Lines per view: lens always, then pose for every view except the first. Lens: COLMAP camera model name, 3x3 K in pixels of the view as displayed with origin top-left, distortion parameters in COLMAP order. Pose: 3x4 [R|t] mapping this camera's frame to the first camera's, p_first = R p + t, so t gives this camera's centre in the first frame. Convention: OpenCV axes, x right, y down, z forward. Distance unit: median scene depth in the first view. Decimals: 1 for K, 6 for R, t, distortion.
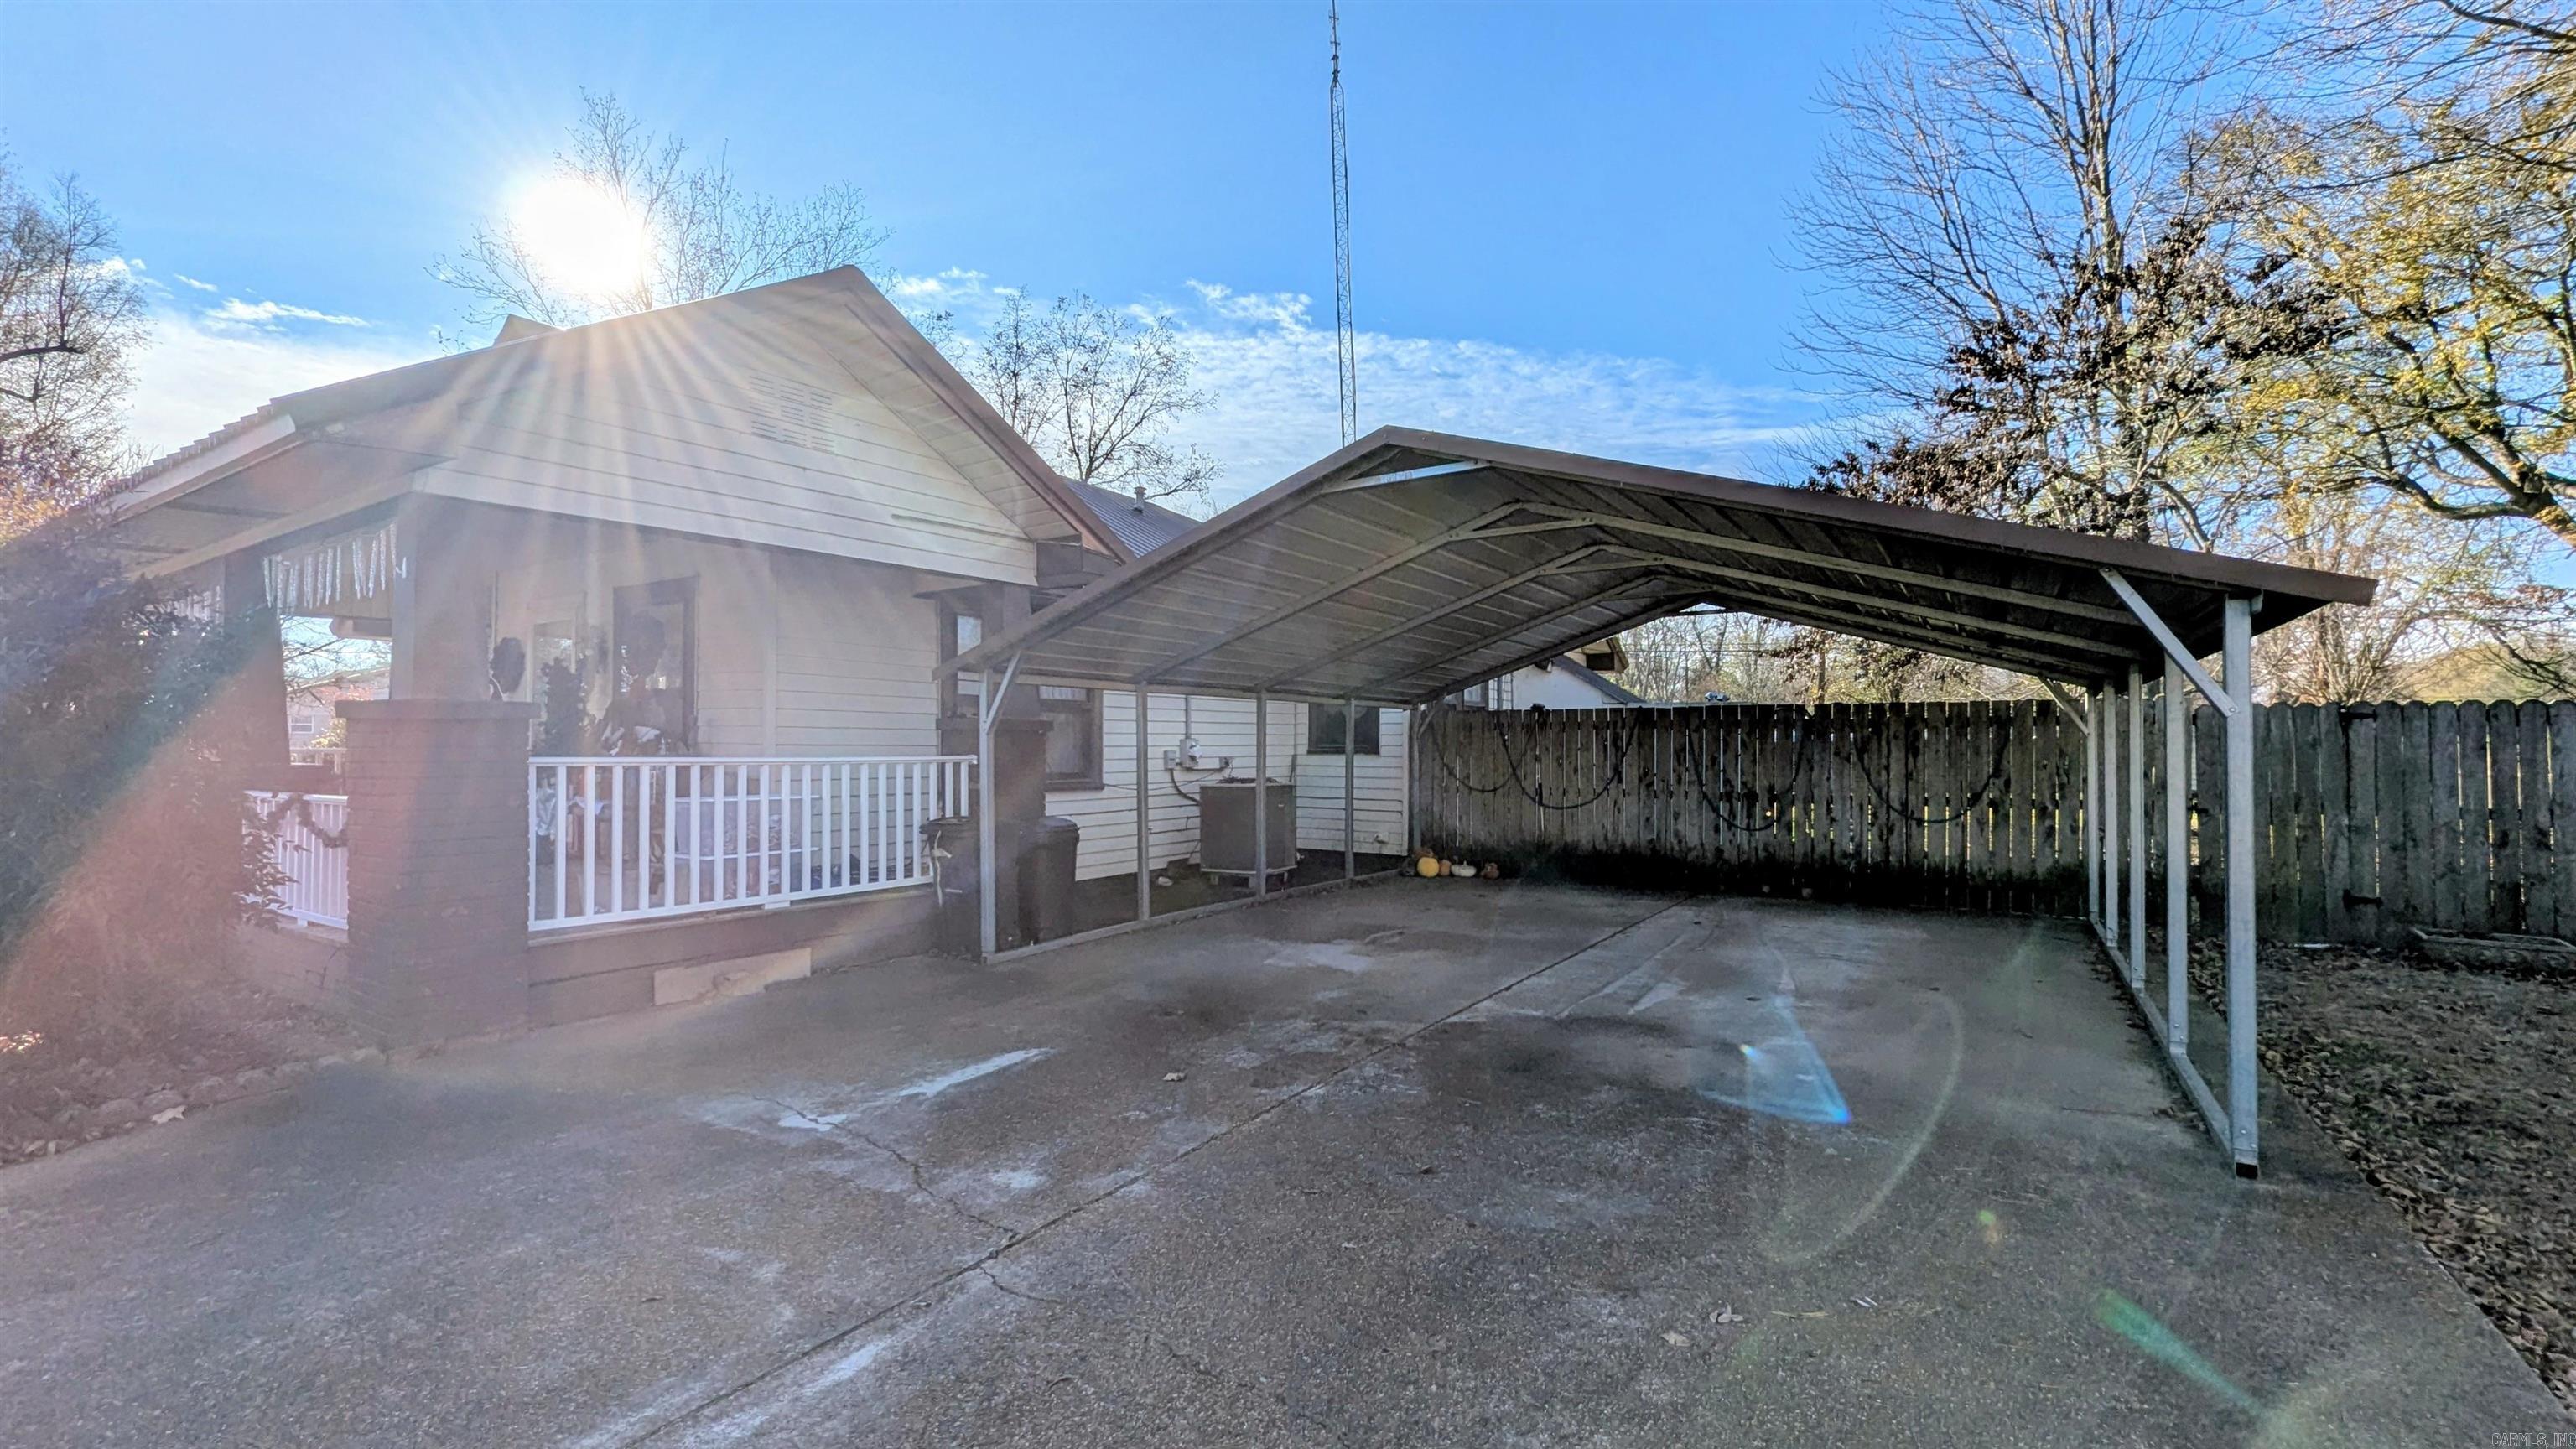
lens RADIAL K [[1068.2, 0, 1289.6], [0, 1068.2, 730.1], [0, 0, 1]] dist [0.001505, 0.000305]
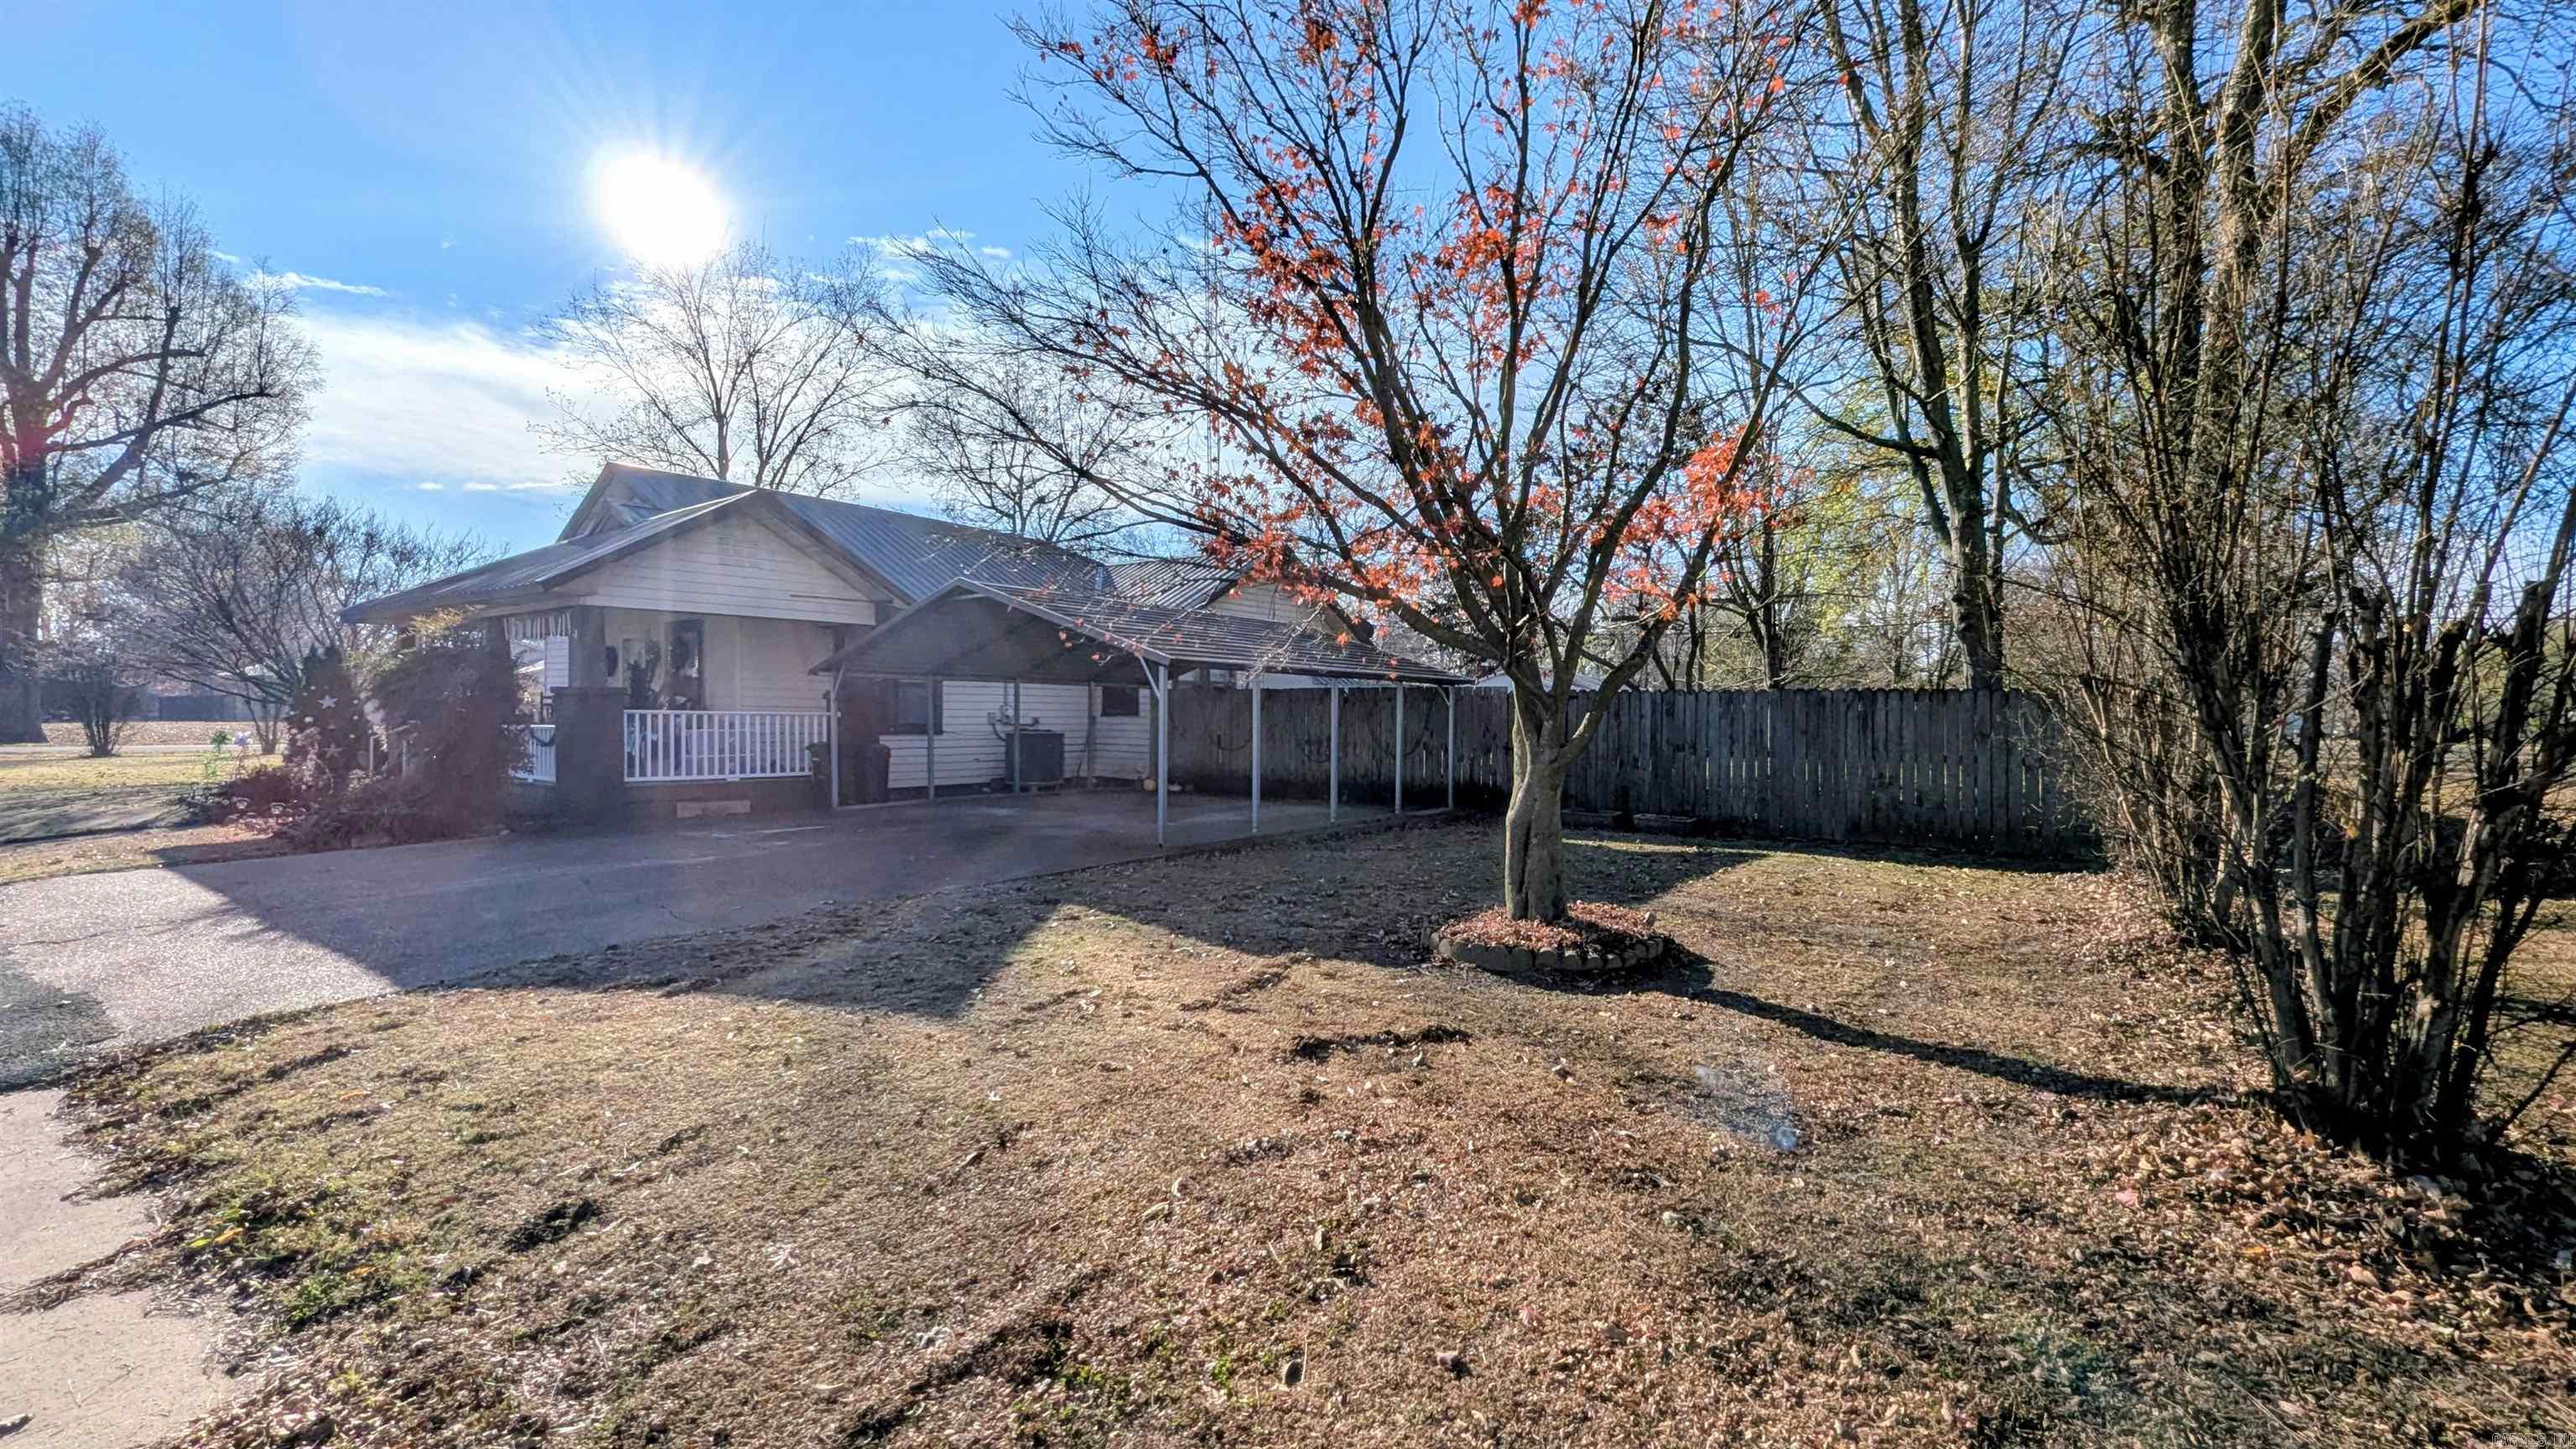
lens RADIAL K [[1068.2, 0, 1288.3], [0, 1068.2, 720.9], [0, 0, 1]] dist [0.001505, 0.000305]
pose [[0.998480, 0.006627, -0.054720, 0.710984], [-0.005493, 0.999768, 0.020845, -0.007027], [0.054846, -0.020512, 0.998284, -1.027883]]
